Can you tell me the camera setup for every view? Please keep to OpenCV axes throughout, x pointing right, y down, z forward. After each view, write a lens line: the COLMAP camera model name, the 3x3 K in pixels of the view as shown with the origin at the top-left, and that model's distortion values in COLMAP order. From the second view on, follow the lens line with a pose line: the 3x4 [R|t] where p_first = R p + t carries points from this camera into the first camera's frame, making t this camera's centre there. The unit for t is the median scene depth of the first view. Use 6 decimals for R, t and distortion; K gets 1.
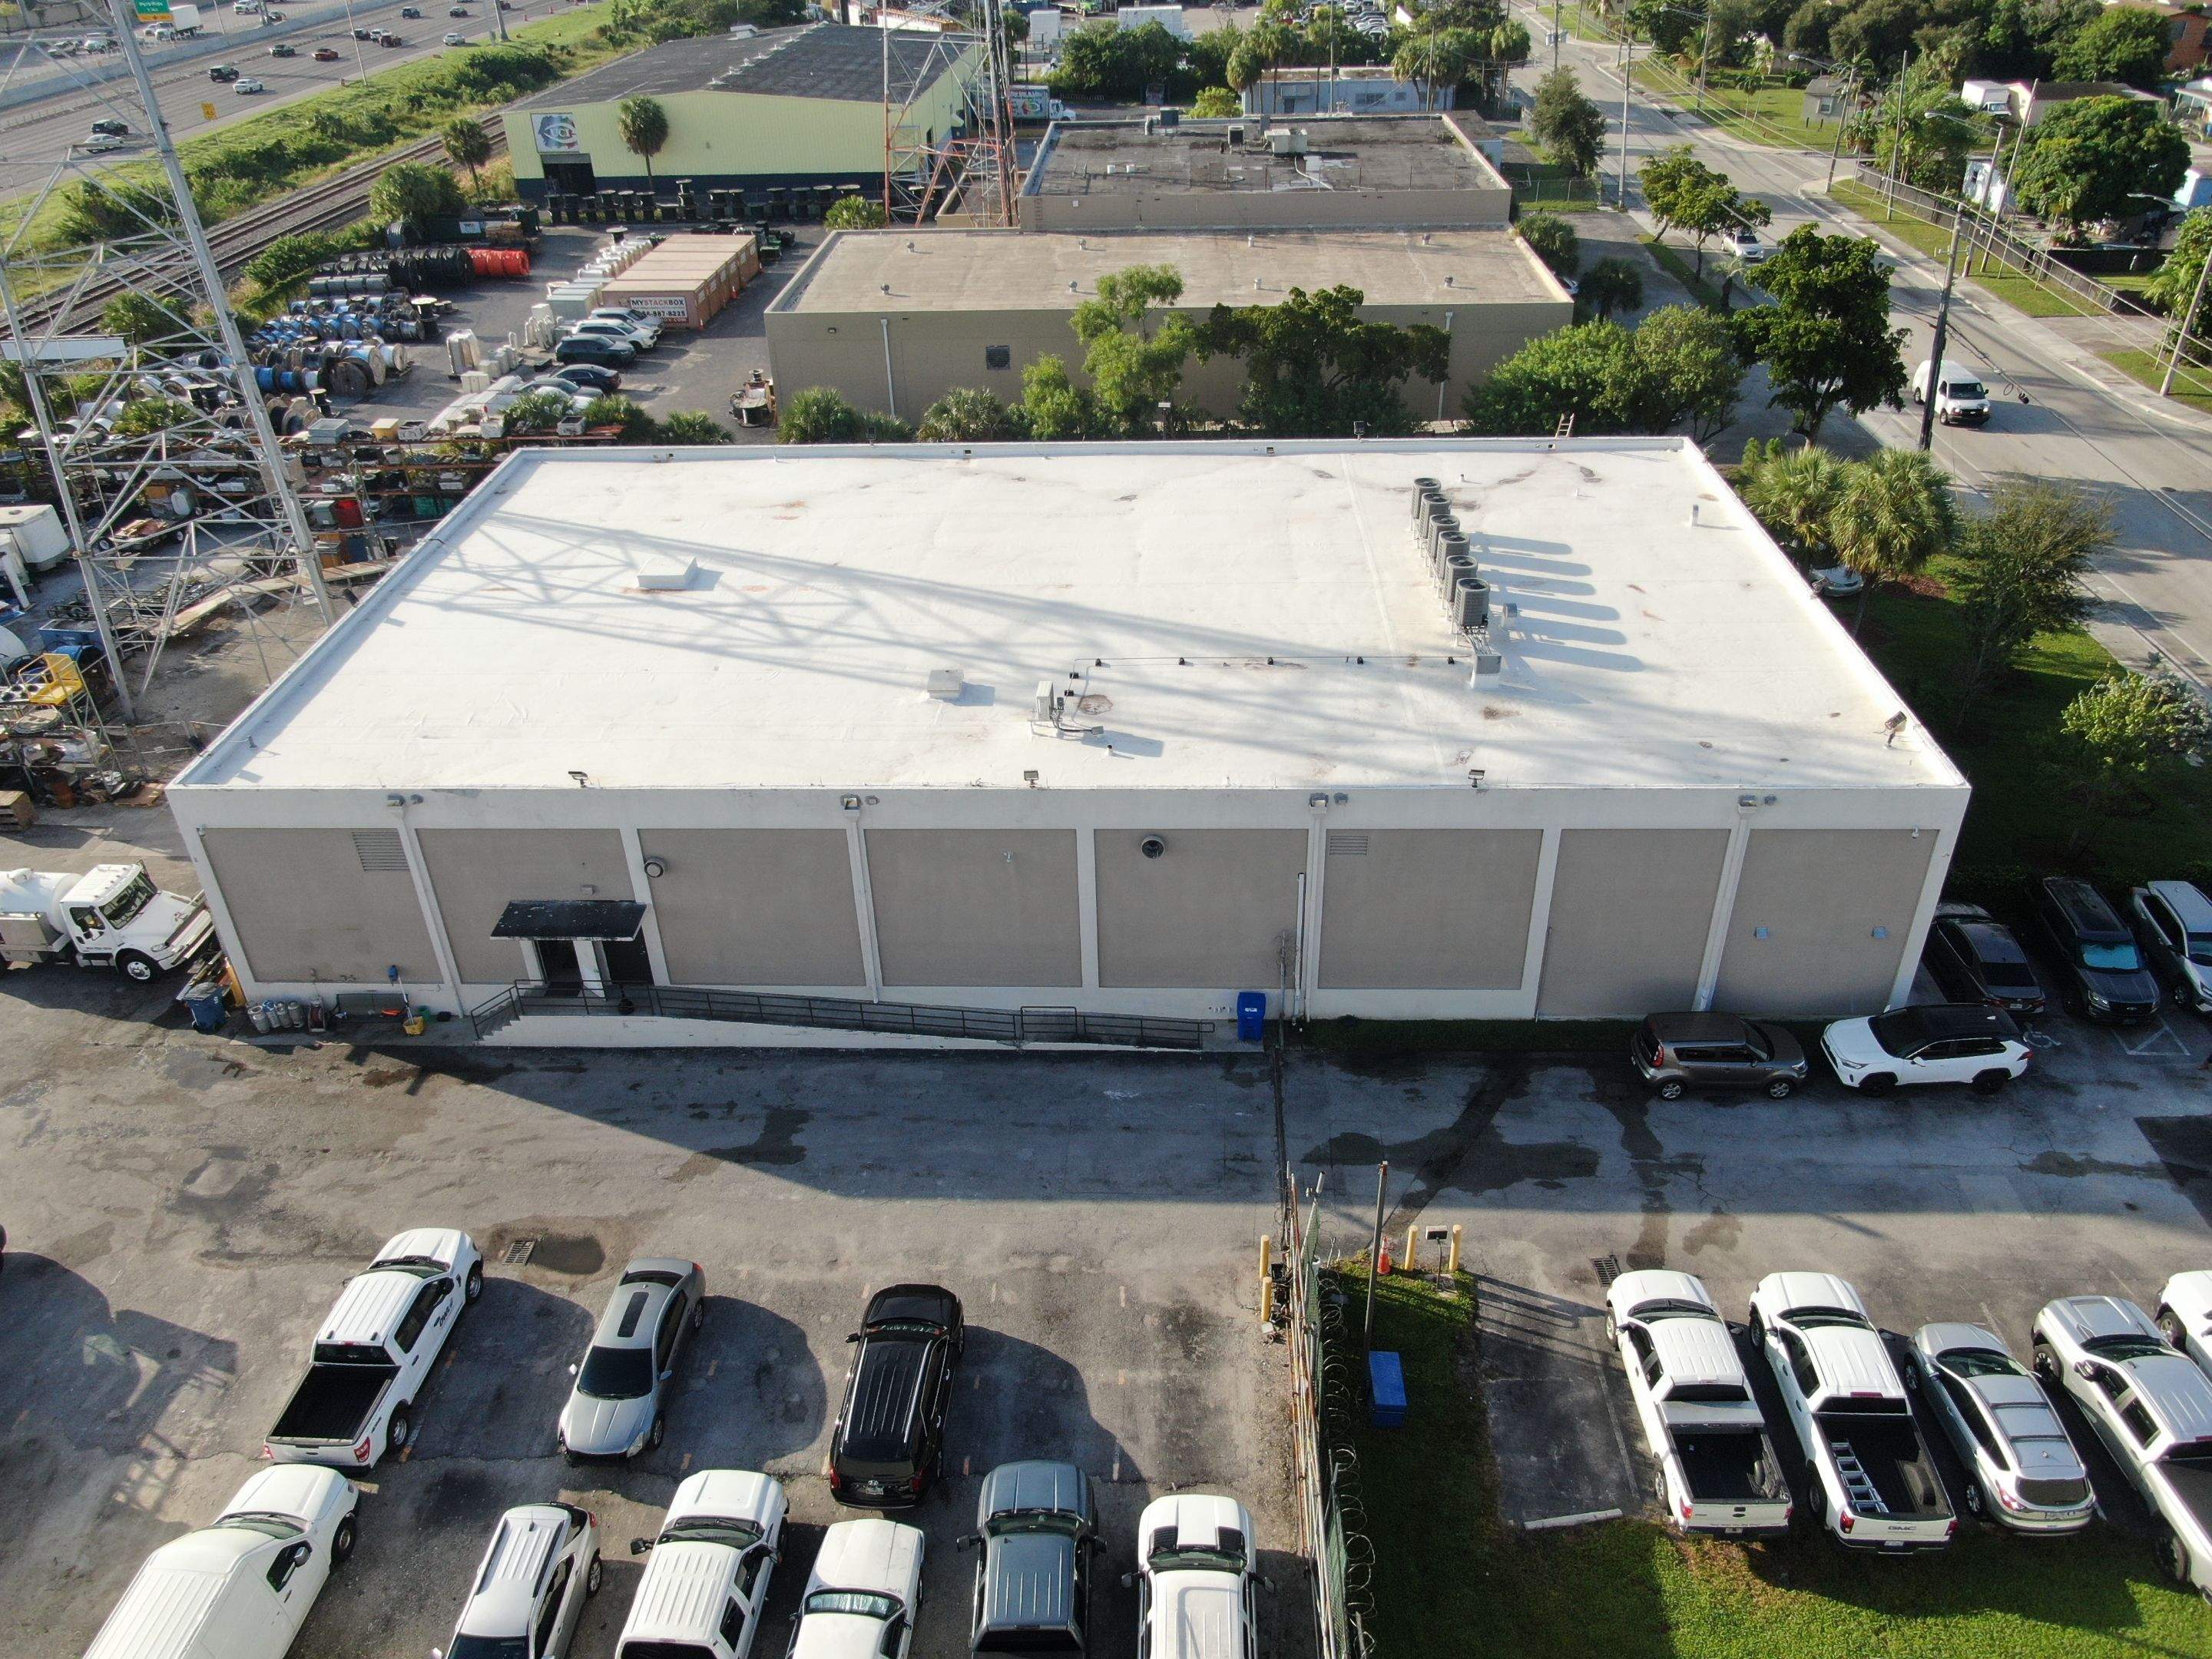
lens RADIAL K [[1599.3, 0, 1113.3], [0, 1599.3, 821.7], [0, 0, 1]] dist [-0.021212, -0.004441]
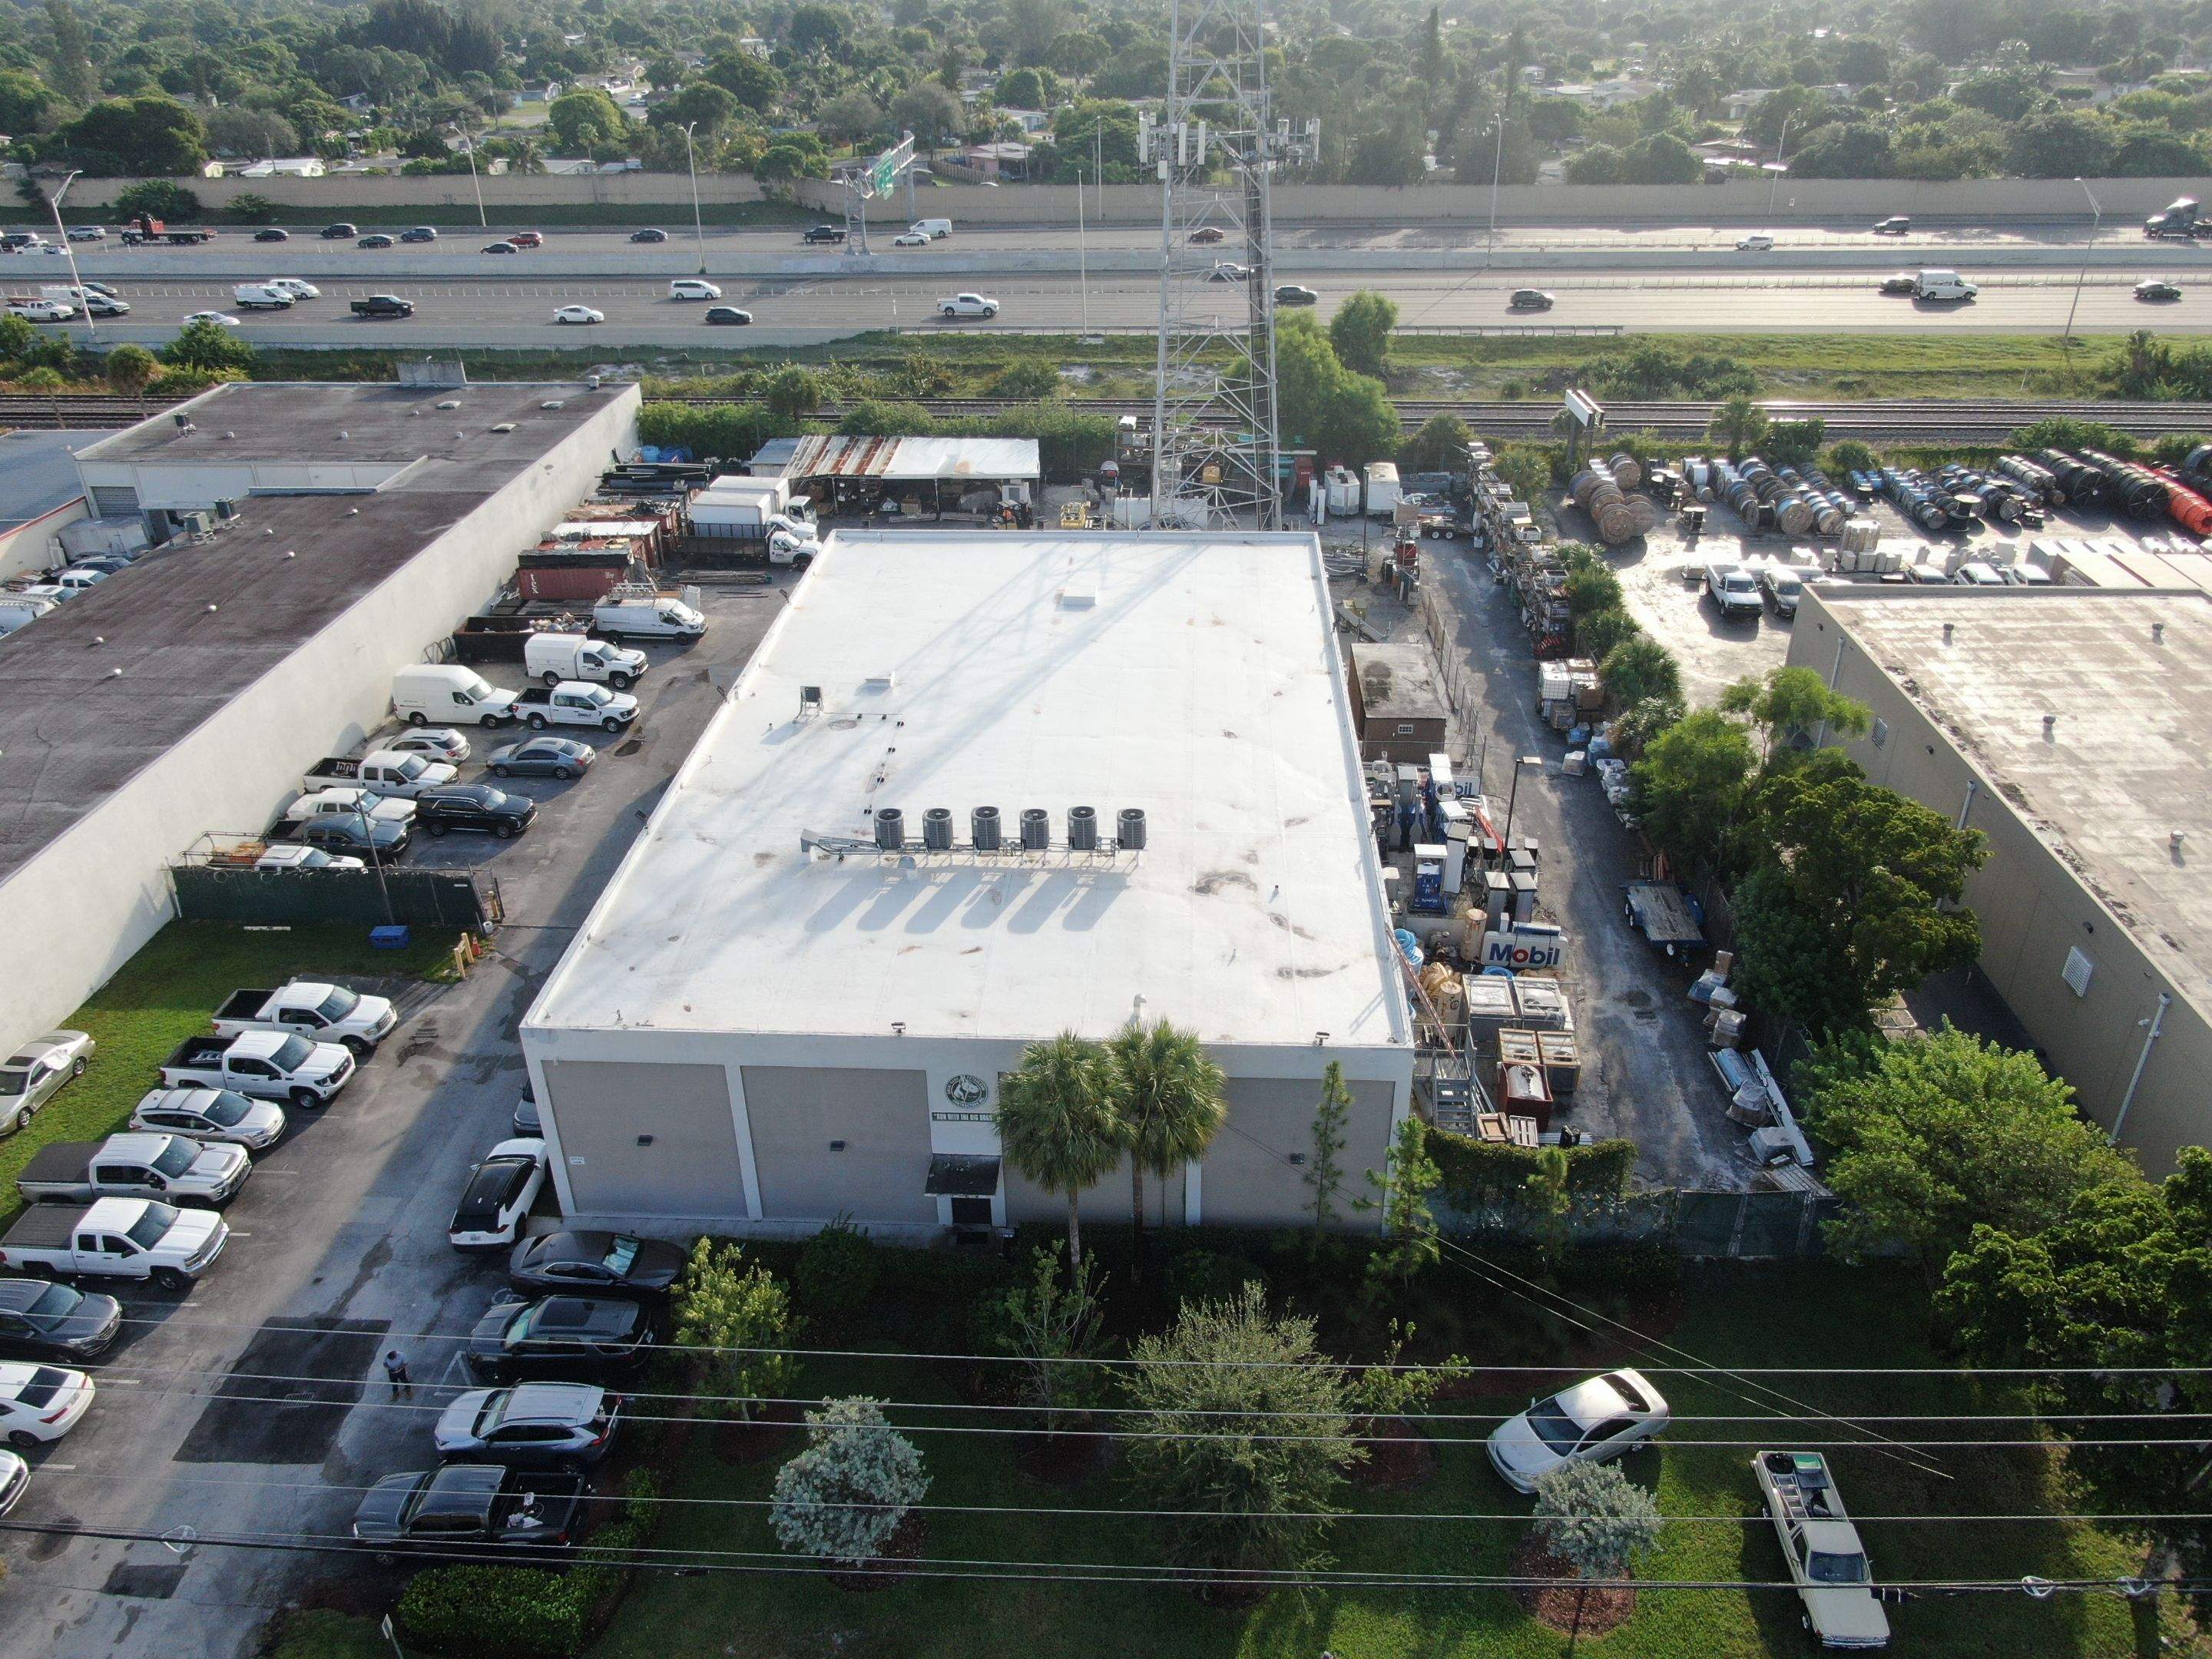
lens RADIAL K [[1599.3, 0, 1113.3], [0, 1599.3, 821.7], [0, 0, 1]] dist [-0.021212, -0.004441]
pose [[-0.013059, 0.502791, -0.864309, 1.525253], [-0.521427, 0.734127, 0.434939, -0.910625], [0.853196, 0.456354, 0.252582, 1.019542]]
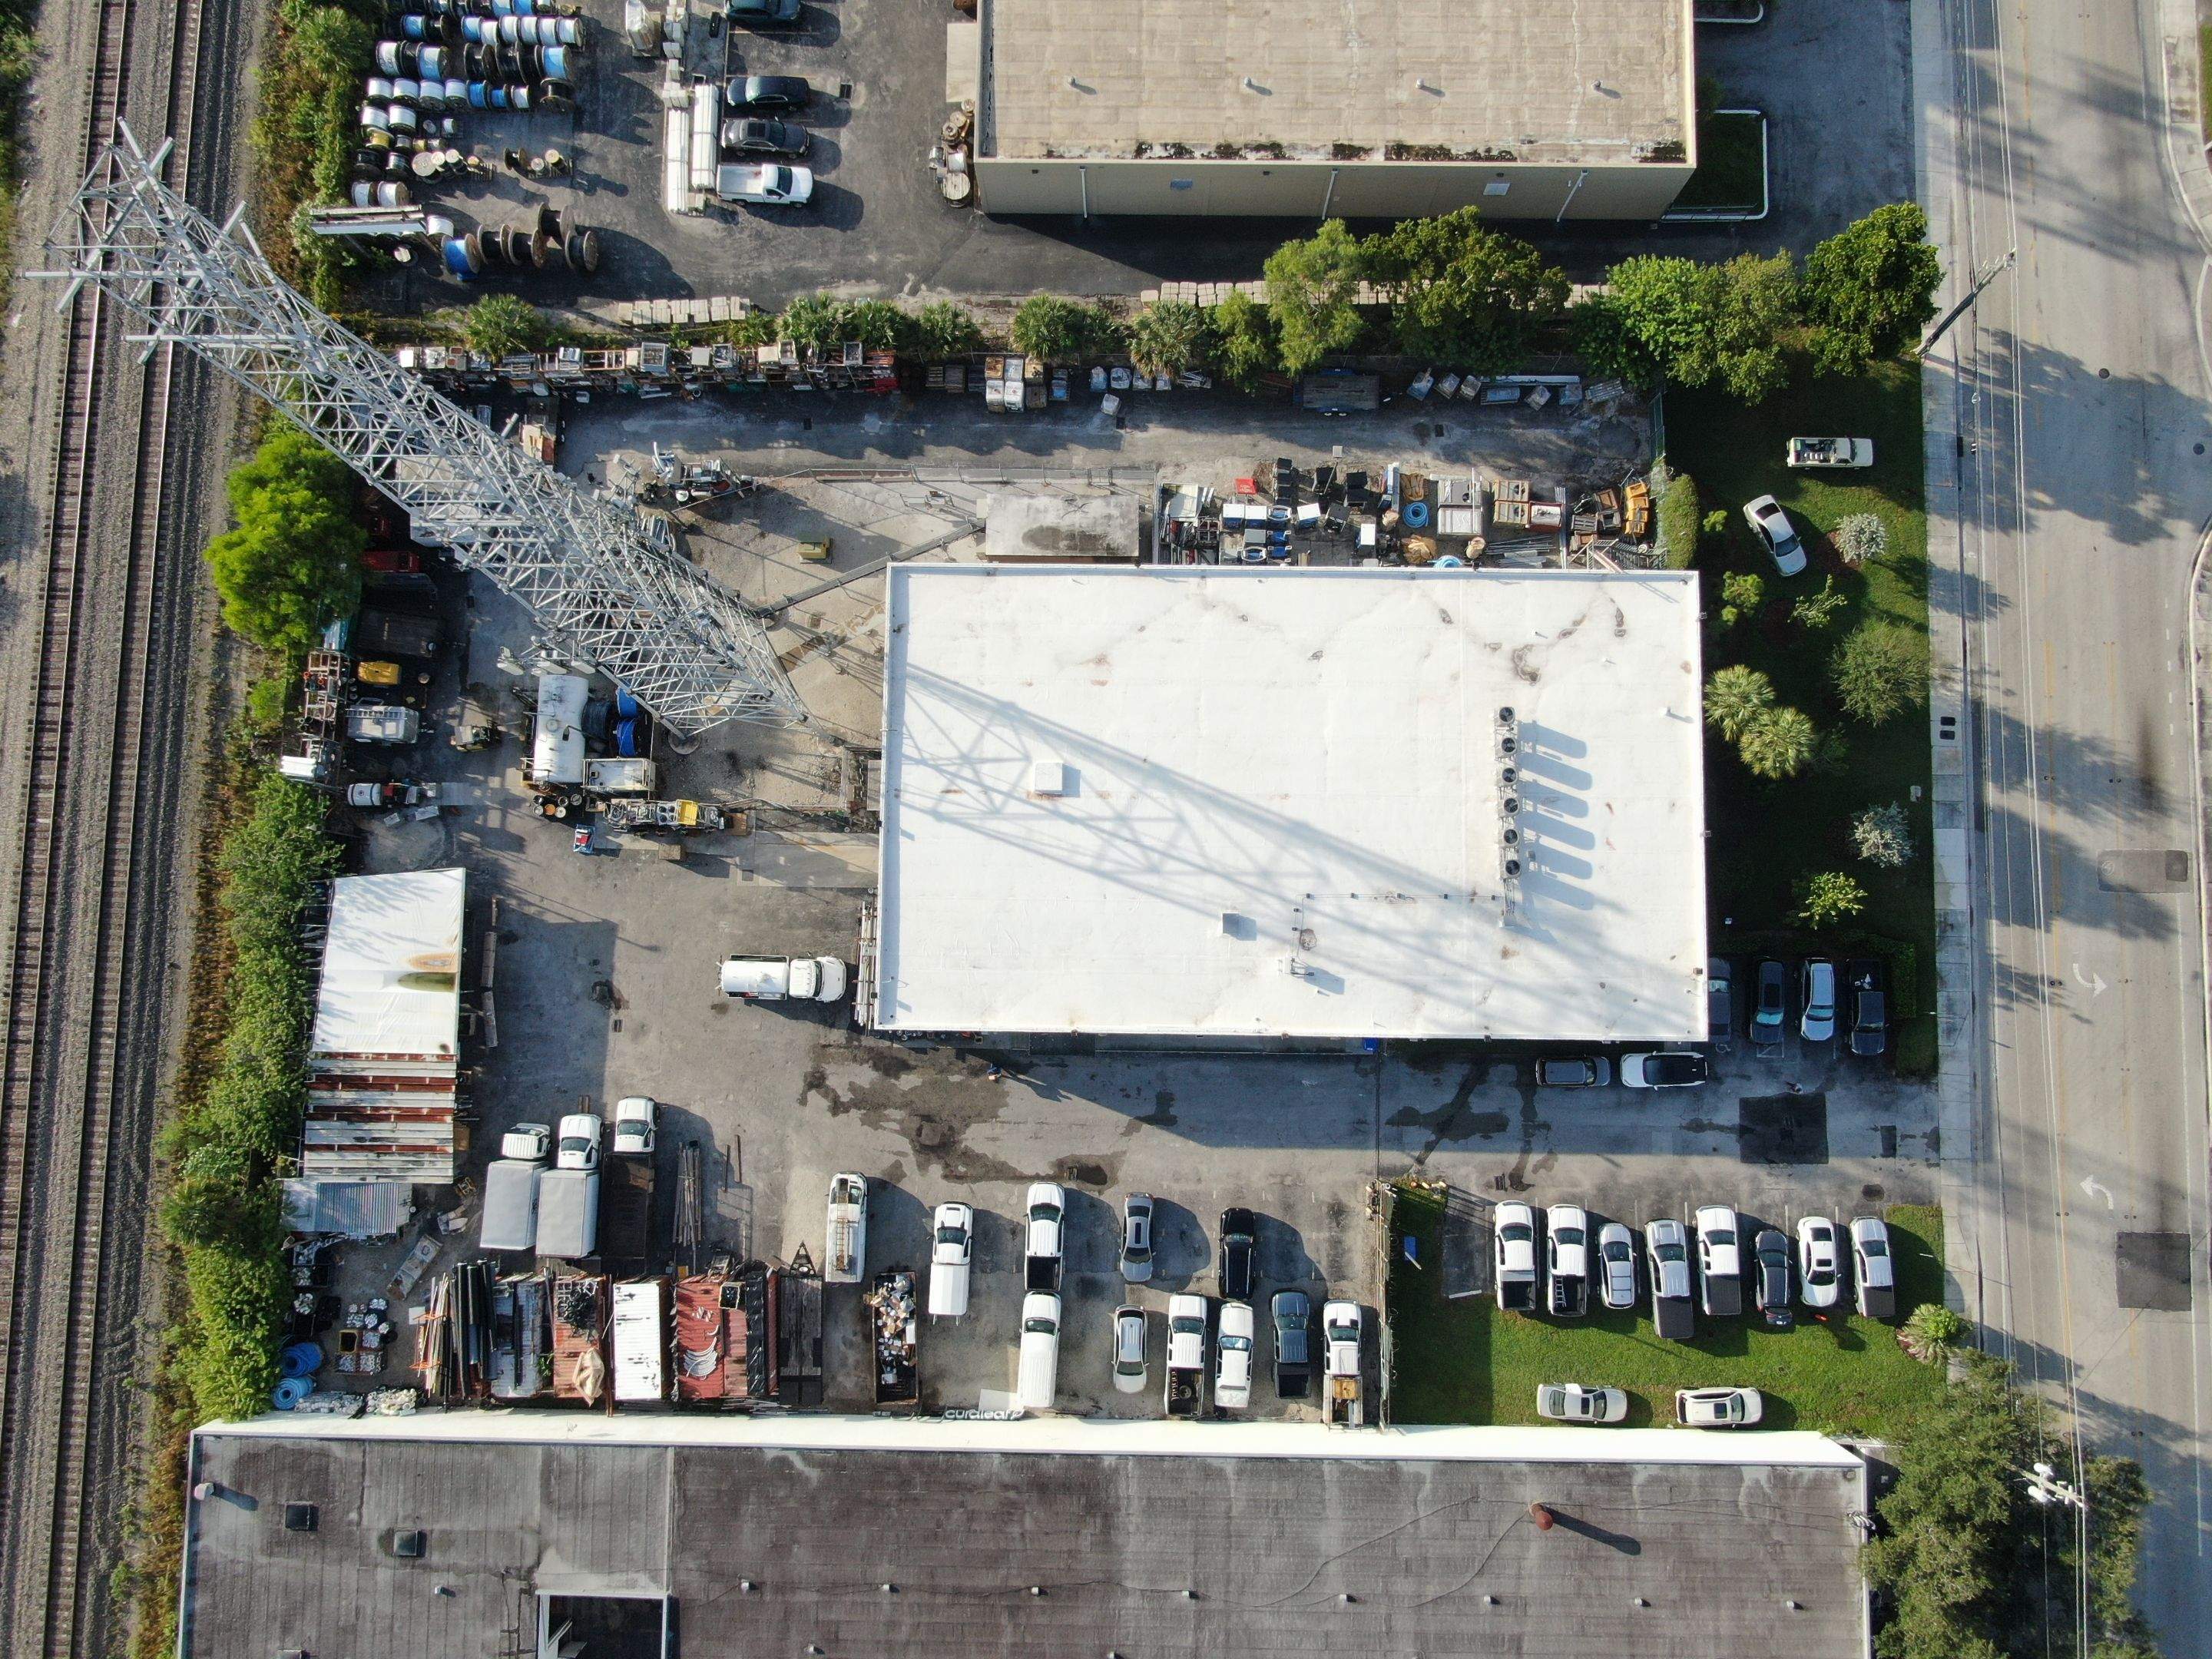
lens RADIAL K [[1599.3, 0, 1113.3], [0, 1599.3, 821.7], [0, 0, 1]] dist [-0.021212, -0.004441]
pose [[0.999742, -0.020557, 0.009620, -0.311780], [0.005033, 0.614119, 0.789197, -2.003421], [-0.022132, -0.788945, 0.614065, -0.110674]]
